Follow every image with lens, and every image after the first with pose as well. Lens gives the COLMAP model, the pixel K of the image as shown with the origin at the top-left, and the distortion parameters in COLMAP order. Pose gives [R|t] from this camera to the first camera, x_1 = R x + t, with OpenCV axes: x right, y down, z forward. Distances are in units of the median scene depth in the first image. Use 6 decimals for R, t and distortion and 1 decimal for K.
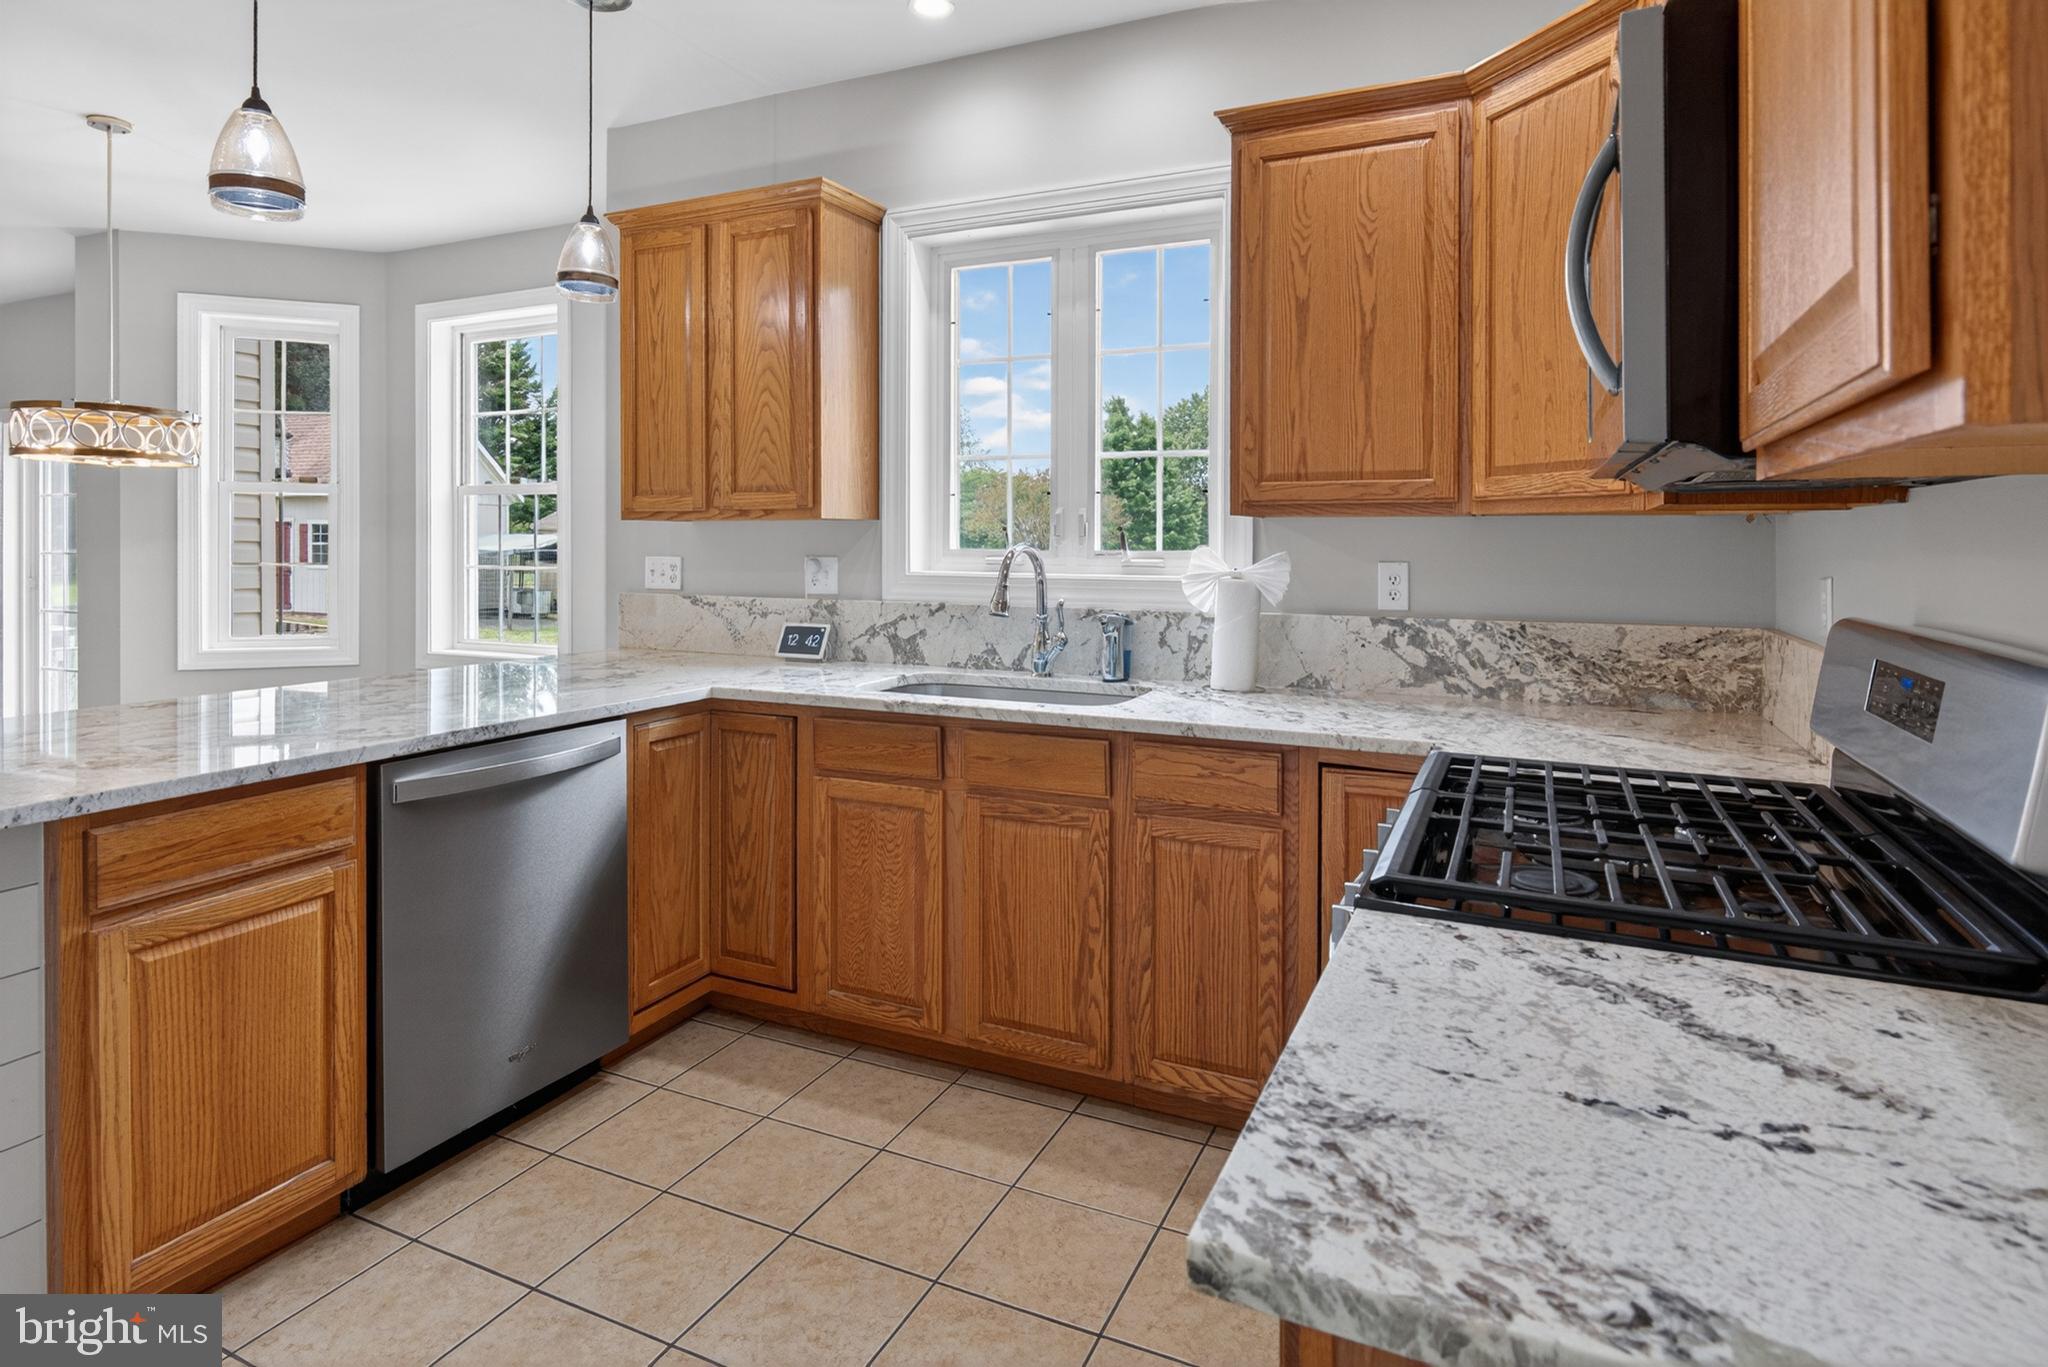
lens RADIAL K [[1065.7, 0, 1027.7], [0, 1065.7, 540.0], [0, 0, 1]] dist [0.006895, -0.003592]
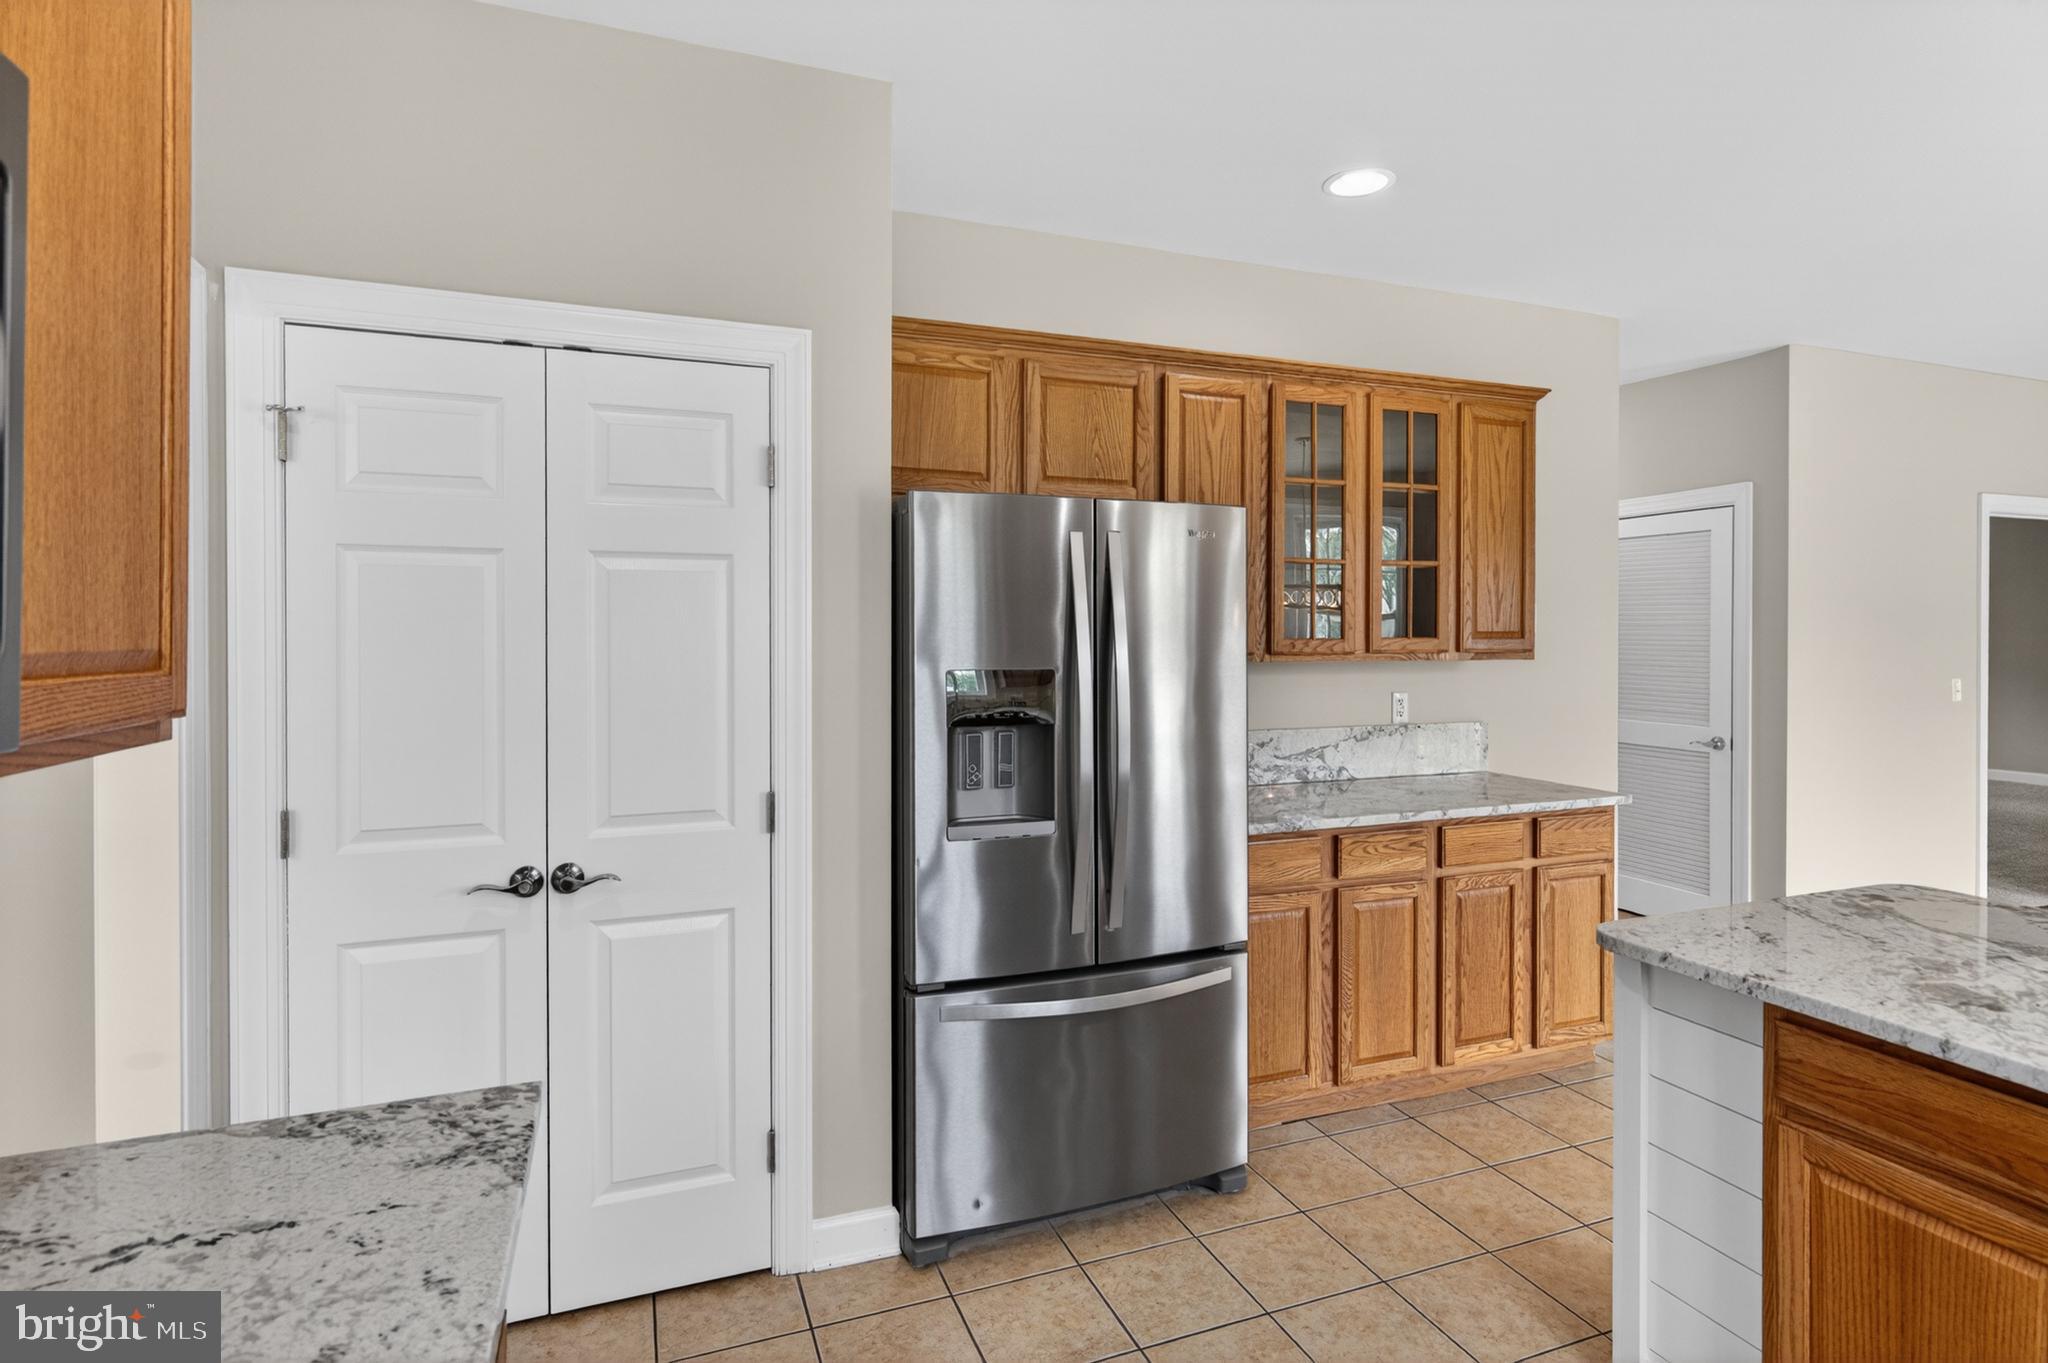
lens RADIAL K [[1065.7, 0, 1038.5], [0, 1065.7, 633.9], [0, 0, 1]] dist [0.006895, -0.003592]
pose [[-0.687781, -0.002610, -0.725913, 0.915907], [-0.004621, 0.999989, 0.000783, -0.248317], [0.725903, 0.003893, -0.687786, 2.839316]]
